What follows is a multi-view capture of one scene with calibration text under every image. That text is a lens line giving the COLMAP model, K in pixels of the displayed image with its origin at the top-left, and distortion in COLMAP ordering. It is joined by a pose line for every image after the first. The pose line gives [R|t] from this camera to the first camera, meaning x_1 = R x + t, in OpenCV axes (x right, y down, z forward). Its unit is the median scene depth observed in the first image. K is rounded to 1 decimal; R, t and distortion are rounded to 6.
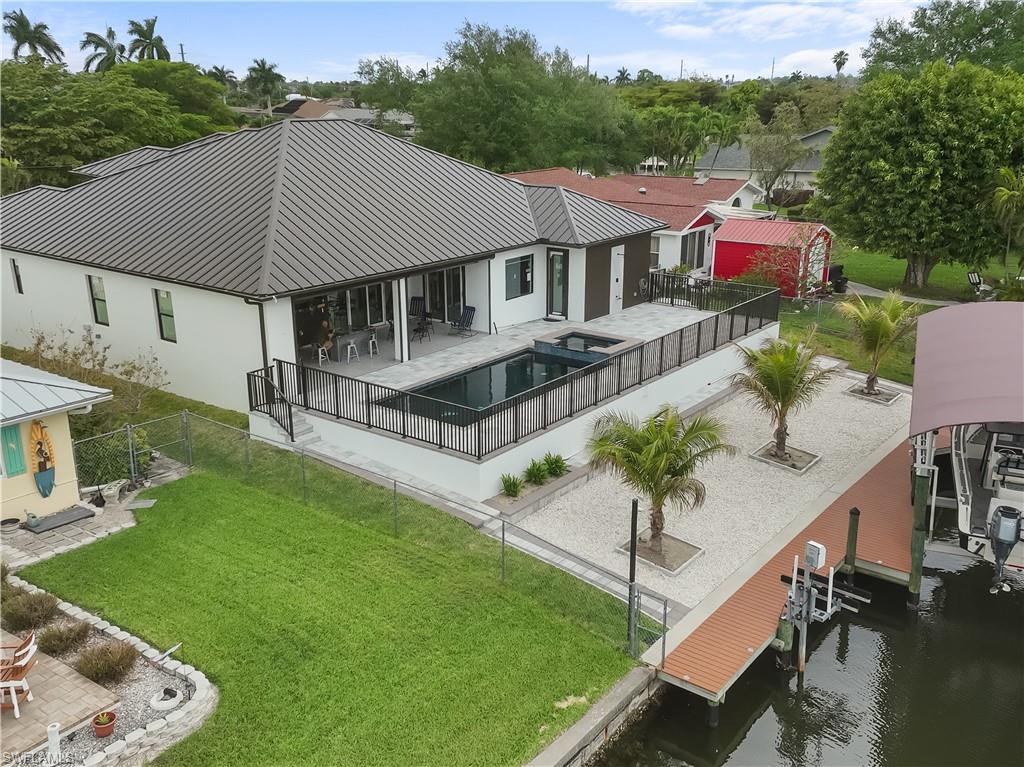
lens RADIAL K [[929.8, 0, 512.0], [0, 929.8, 383.5], [0, 0, 1]] dist [0.179652, 0.008309]
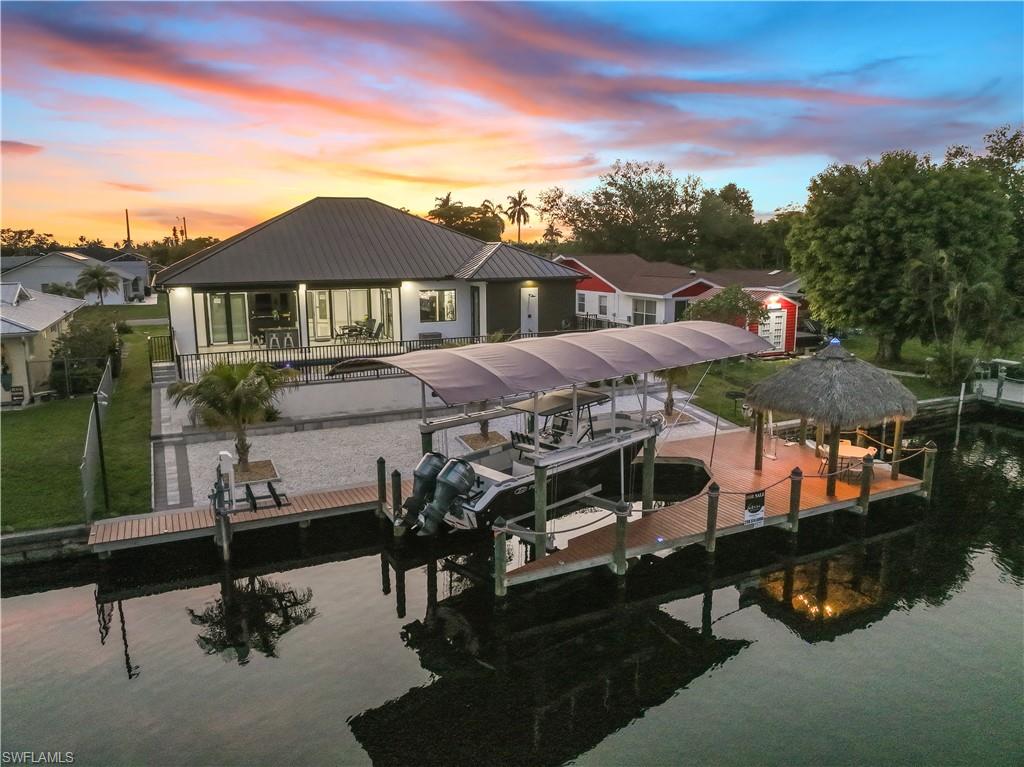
lens RADIAL K [[712.0, 0, 512.0], [0, 712.0, 383.5], [0, 0, 1]] dist [-0.042130, -0.002484]
pose [[0.892098, 0.083047, -0.444145, 0.529436], [-0.132940, 0.987698, -0.082339, 0.056419], [0.431843, 0.132499, 0.892164, 0.189437]]
